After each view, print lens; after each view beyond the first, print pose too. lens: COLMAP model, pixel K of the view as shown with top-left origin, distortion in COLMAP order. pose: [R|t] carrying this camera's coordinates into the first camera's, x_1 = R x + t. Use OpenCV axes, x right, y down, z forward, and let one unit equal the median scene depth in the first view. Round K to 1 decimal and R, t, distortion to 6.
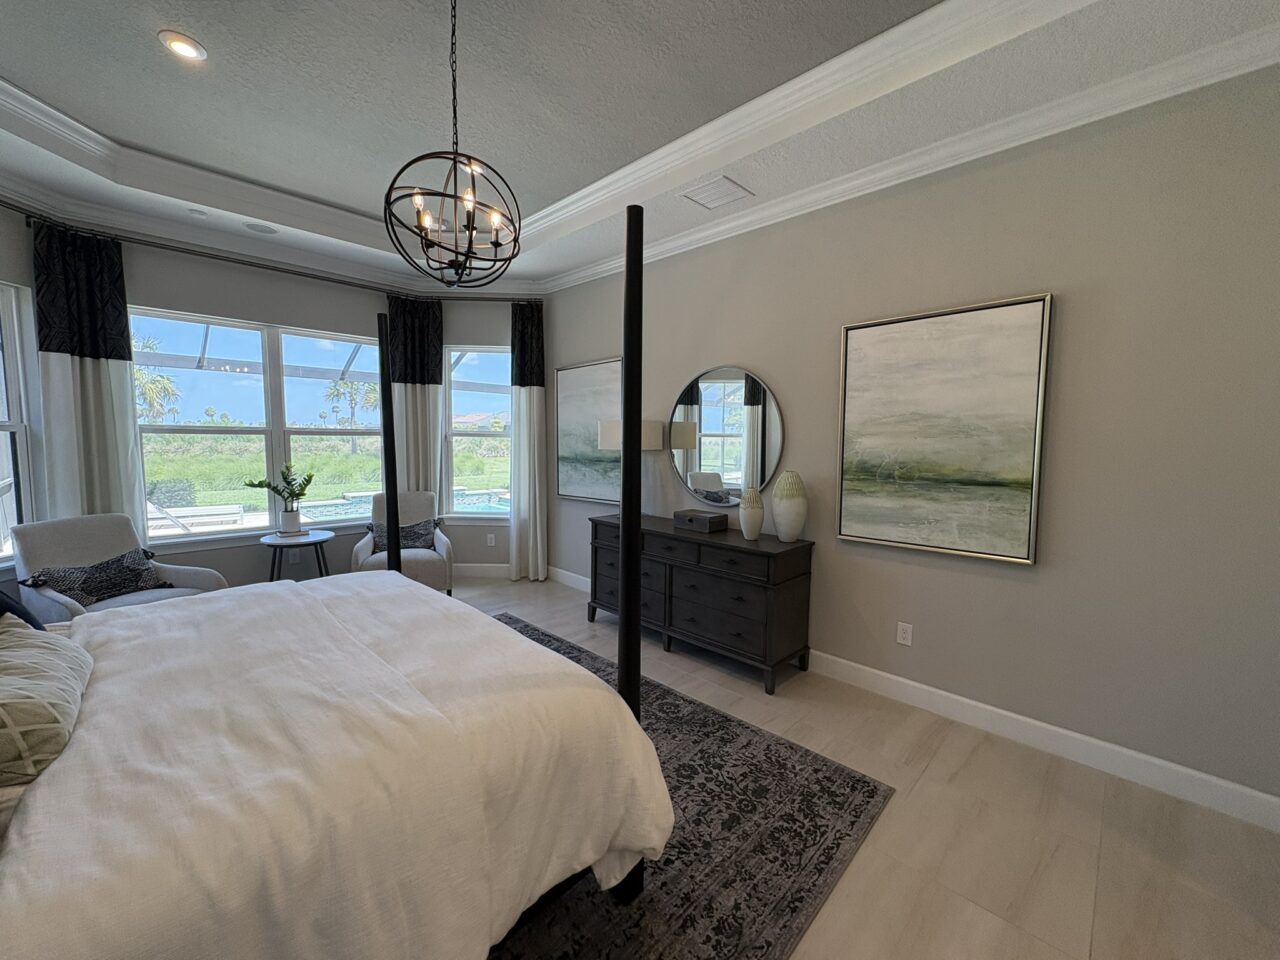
lens RADIAL K [[509.0, 0, 636.2], [0, 509.0, 482.0], [0, 0, 1]] dist [-0.000337, 0.000062]
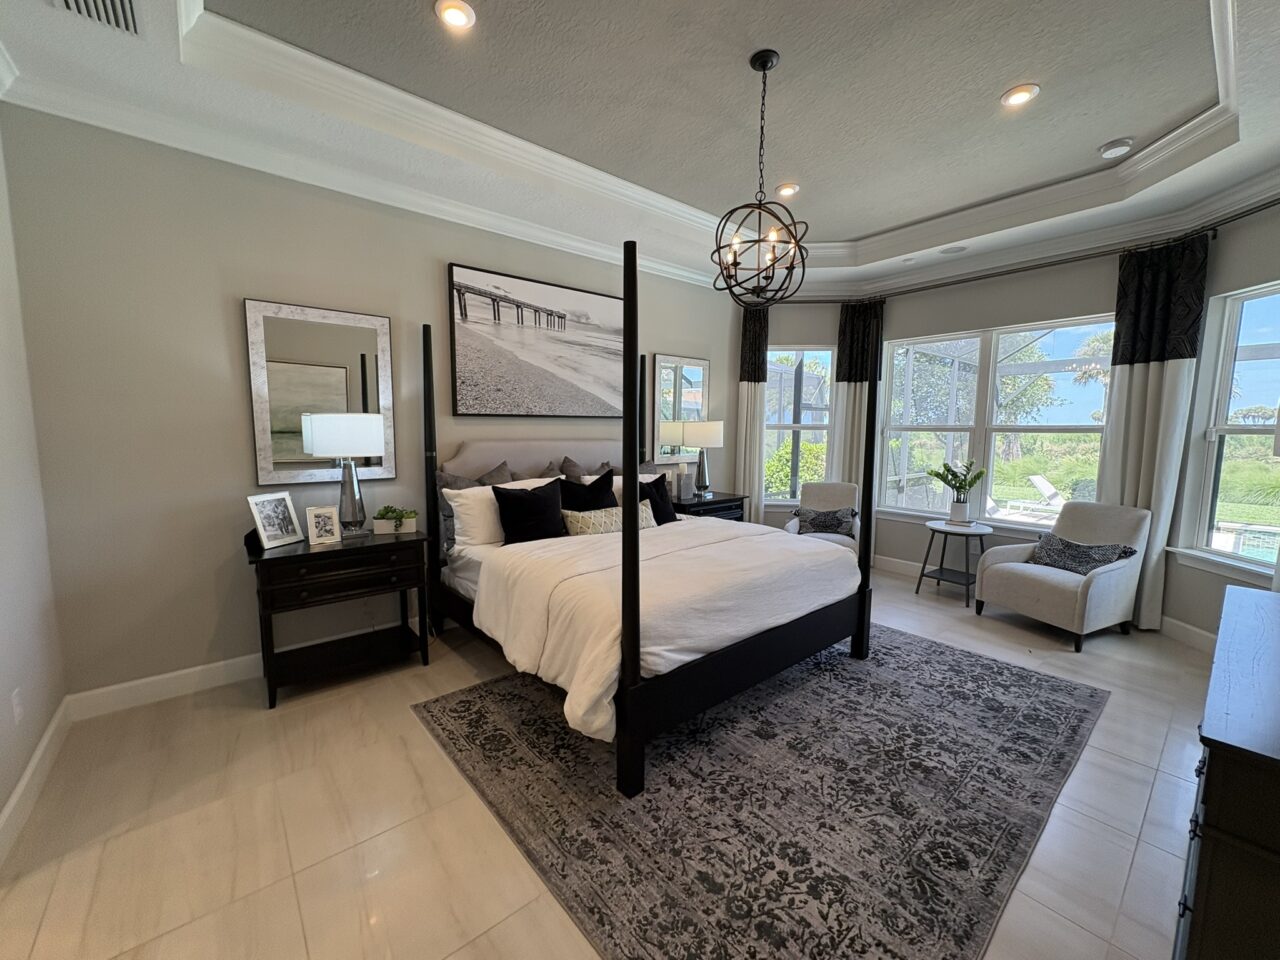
lens RADIAL K [[509.0, 0, 641.0], [0, 509.0, 480.0], [0, 0, 1]] dist [-0.000337, 0.000062]
pose [[-0.095022, 0.084772, -0.991859, 0.878991], [-0.096112, 0.990932, 0.093900, -0.050248], [0.990825, 0.104252, -0.086013, 0.807061]]
